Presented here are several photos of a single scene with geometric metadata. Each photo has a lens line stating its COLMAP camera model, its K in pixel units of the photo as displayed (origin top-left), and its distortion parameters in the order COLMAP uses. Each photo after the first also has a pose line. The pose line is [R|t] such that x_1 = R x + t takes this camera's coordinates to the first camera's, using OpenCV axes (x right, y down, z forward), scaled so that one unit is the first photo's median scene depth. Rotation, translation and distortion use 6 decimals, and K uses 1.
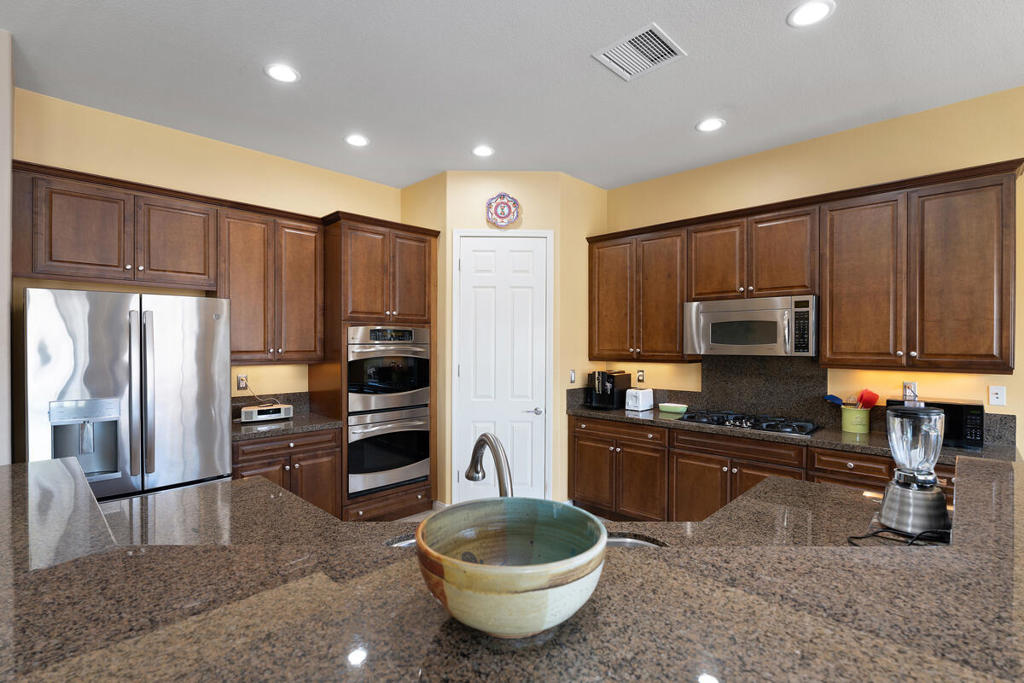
lens RADIAL K [[482.1, 0, 508.2], [0, 482.1, 345.9], [0, 0, 1]] dist [-0.004378, 0.000656]
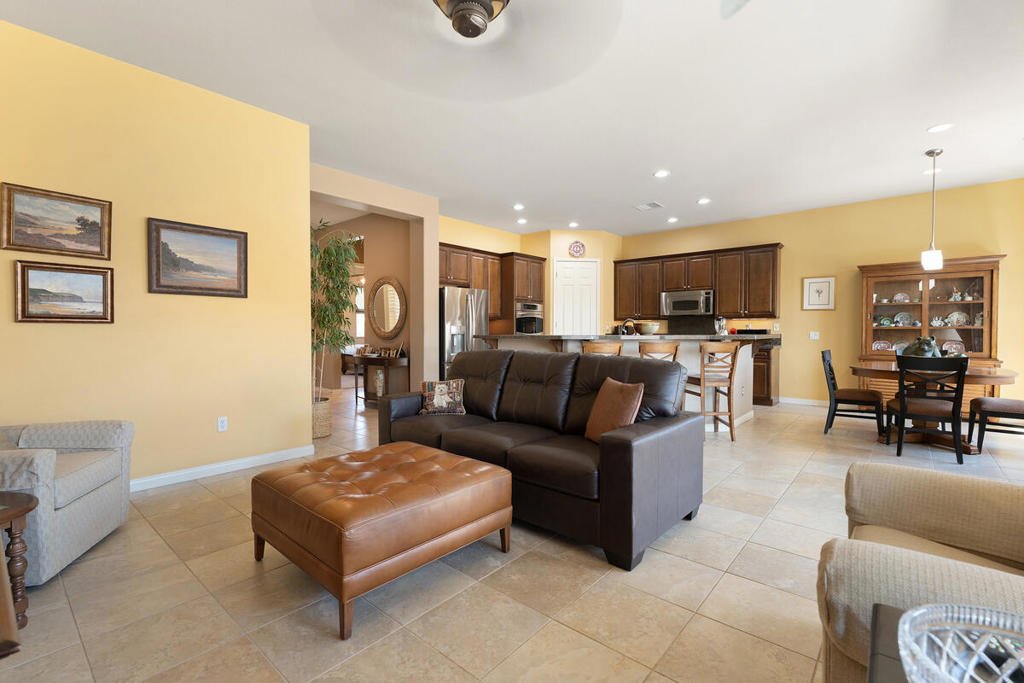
lens RADIAL K [[458.3, 0, 512.3], [0, 458.3, 338.9], [0, 0, 1]] dist [-0.003045, -0.000298]
pose [[0.997526, -0.002749, 0.070245, -0.485267], [0.002147, 0.999960, 0.008635, 0.107459], [-0.070266, -0.008463, 0.997492, -1.106568]]
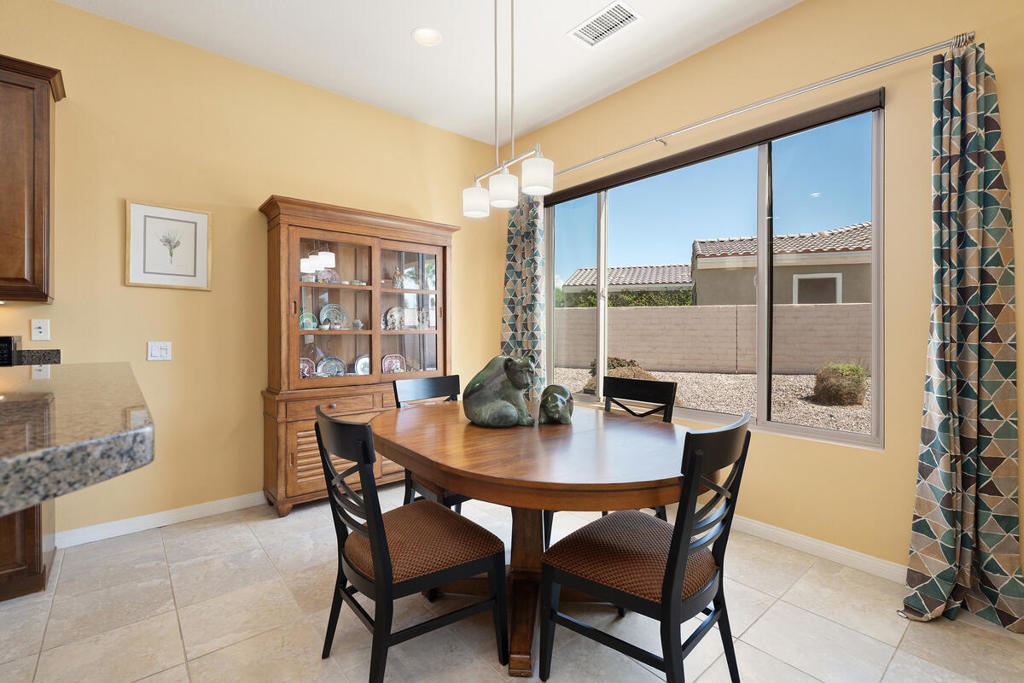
lens RADIAL K [[458.3, 0, 506.1], [0, 458.3, 330.9], [0, 0, 1]] dist [-0.003045, -0.000298]
pose [[0.096749, -0.003601, 0.995302, 0.184920], [0.006926, 0.999972, 0.002945, 0.082061], [-0.995285, 0.006609, 0.096771, 0.030281]]
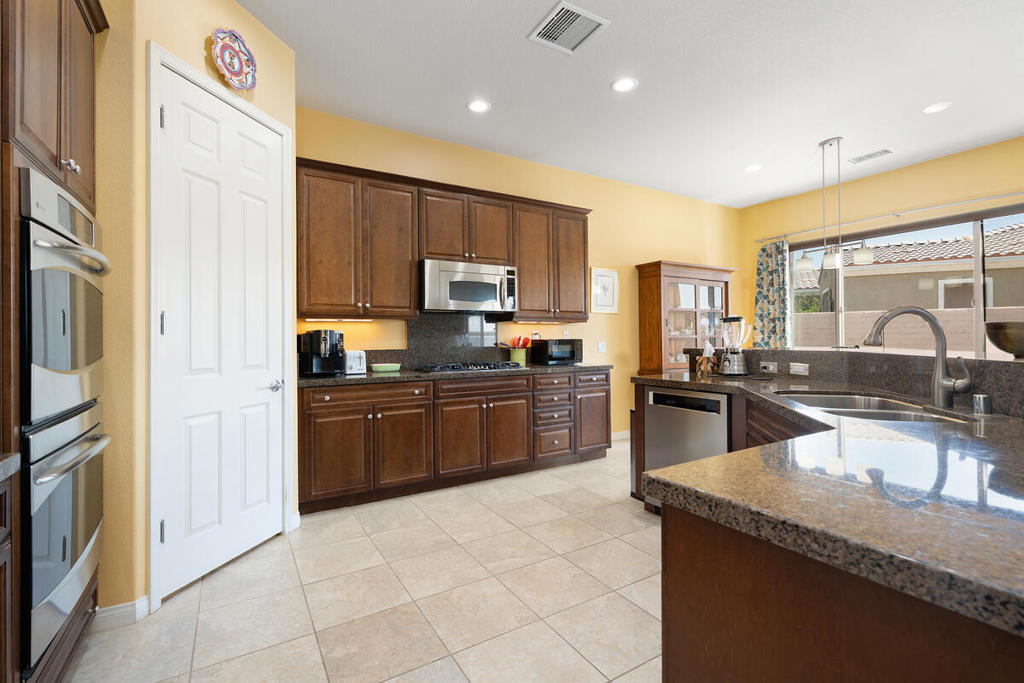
lens RADIAL K [[458.3, 0, 509.3], [0, 458.3, 340.2], [0, 0, 1]] dist [-0.003045, -0.000298]
pose [[0.254612, -0.009632, 0.966995, -0.532852], [0.015540, 0.999862, 0.005868, 0.079920], [-0.966918, 0.013533, 0.254726, 0.578438]]
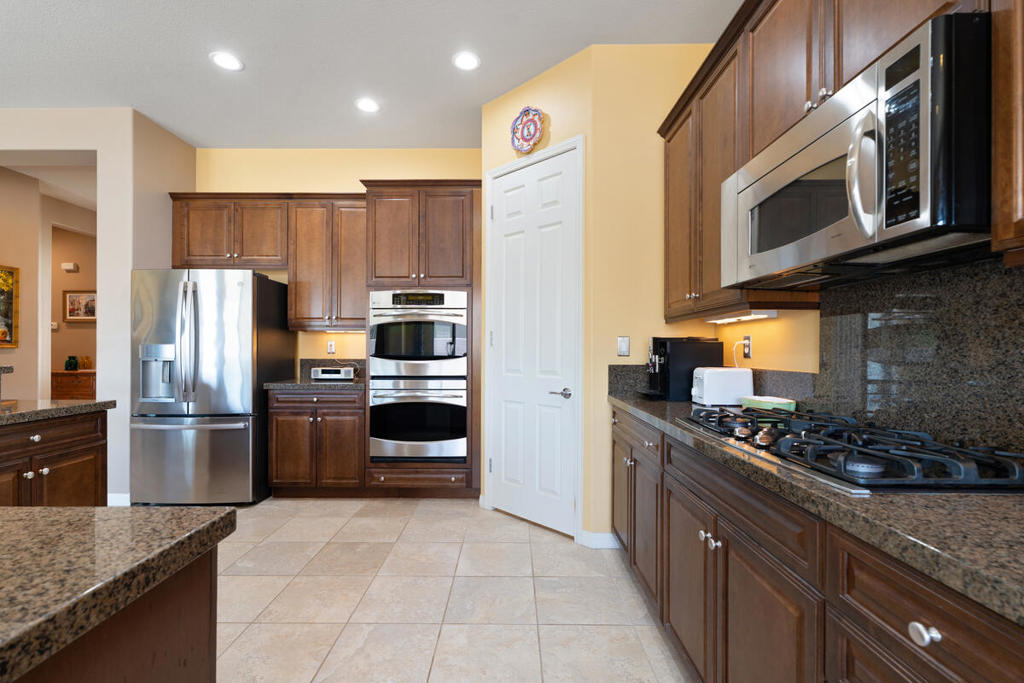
lens RADIAL K [[458.3, 0, 514.9], [0, 458.3, 348.6], [0, 0, 1]] dist [-0.003045, -0.000298]
pose [[0.697274, -0.001770, -0.716802, 0.553053], [-0.006469, 0.999941, -0.008762, 0.083915], [0.716775, 0.010746, 0.697221, 0.526392]]
